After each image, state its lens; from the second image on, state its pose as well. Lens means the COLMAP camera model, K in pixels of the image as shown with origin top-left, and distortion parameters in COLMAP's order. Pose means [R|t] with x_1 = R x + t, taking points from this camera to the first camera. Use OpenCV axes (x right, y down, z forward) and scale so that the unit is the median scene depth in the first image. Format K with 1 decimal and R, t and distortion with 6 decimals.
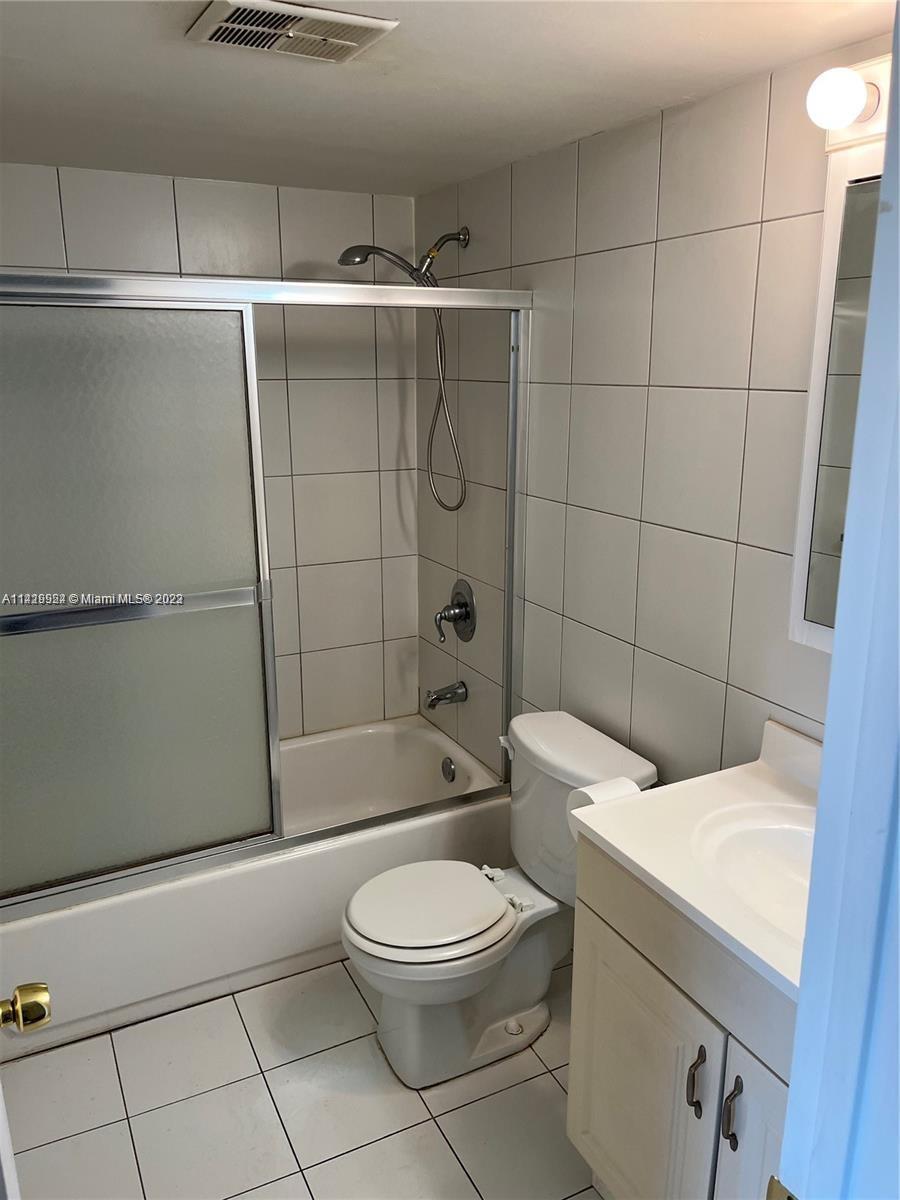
lens RADIAL K [[927.2, 0, 458.9], [0, 927.2, 600.7], [0, 0, 1]] dist [0.087623, -0.123168]
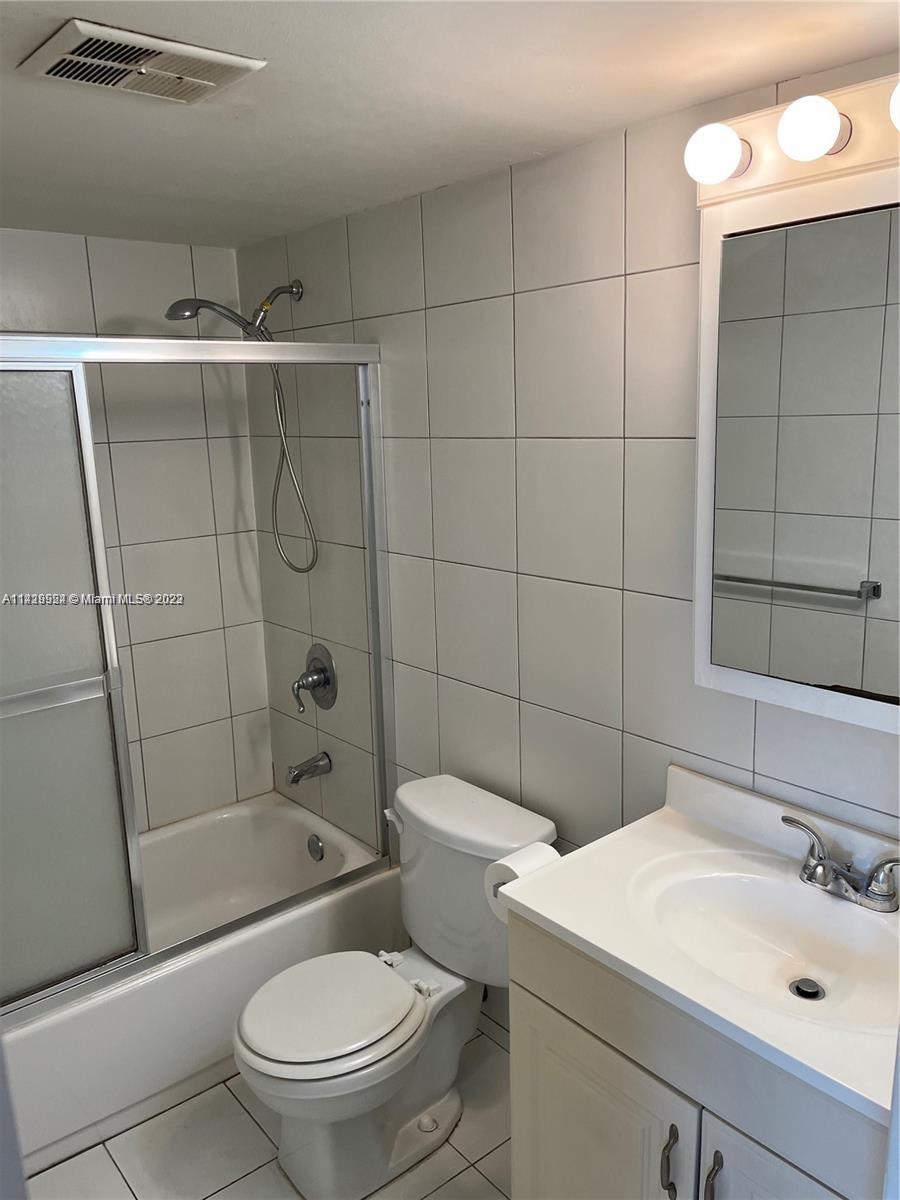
lens RADIAL K [[927.2, 0, 458.9], [0, 927.2, 600.7], [0, 0, 1]] dist [0.087623, -0.123168]
pose [[0.974236, -0.075006, 0.212693, -0.067009], [0.085460, 0.995523, -0.040375, -0.019662], [-0.208713, 0.057512, 0.976285, 0.050273]]
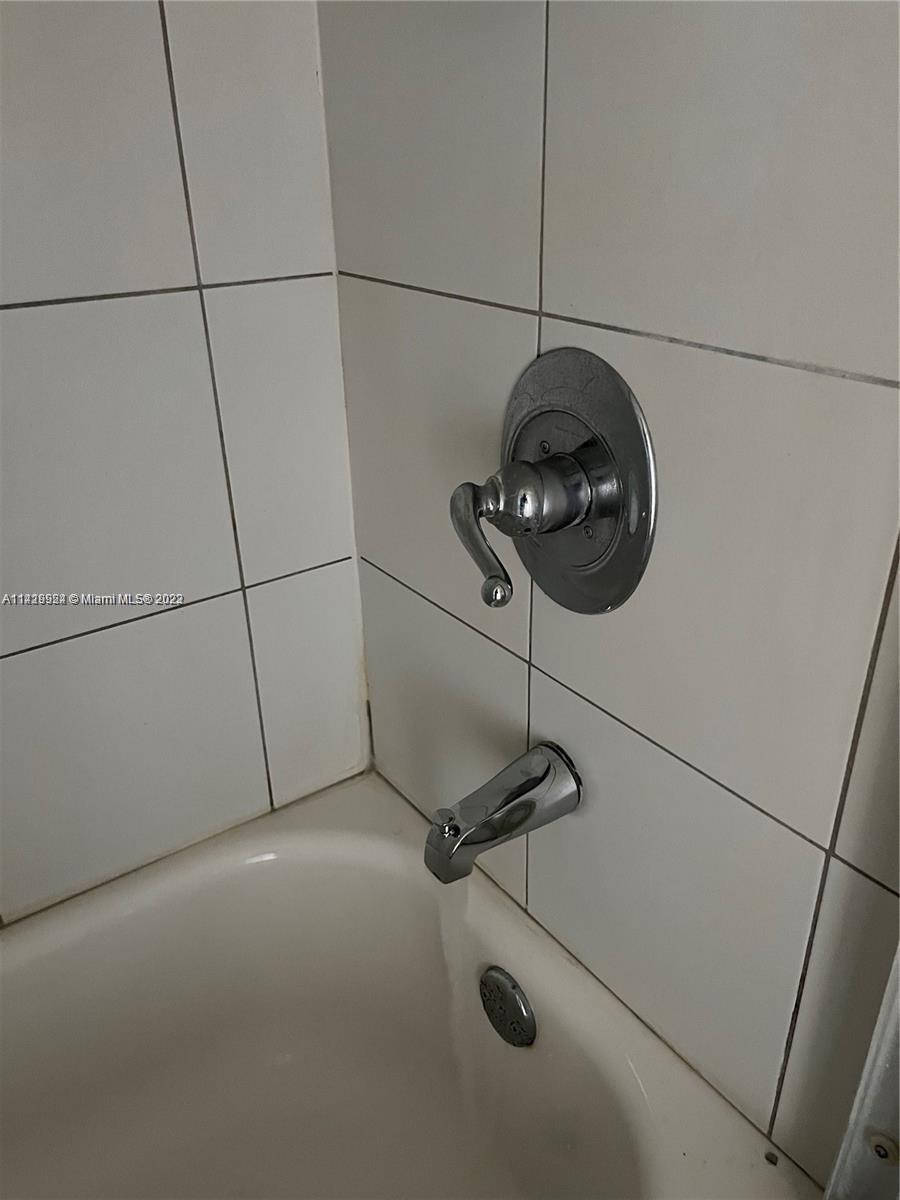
lens RADIAL K [[927.2, 0, 458.9], [0, 927.2, 600.7], [0, 0, 1]] dist [0.087623, -0.123168]
pose [[0.988762, -0.083422, 0.124057, -0.068242], [0.055698, 0.975649, 0.212149, -0.015798], [-0.138734, -0.202855, 0.969331, 0.944006]]
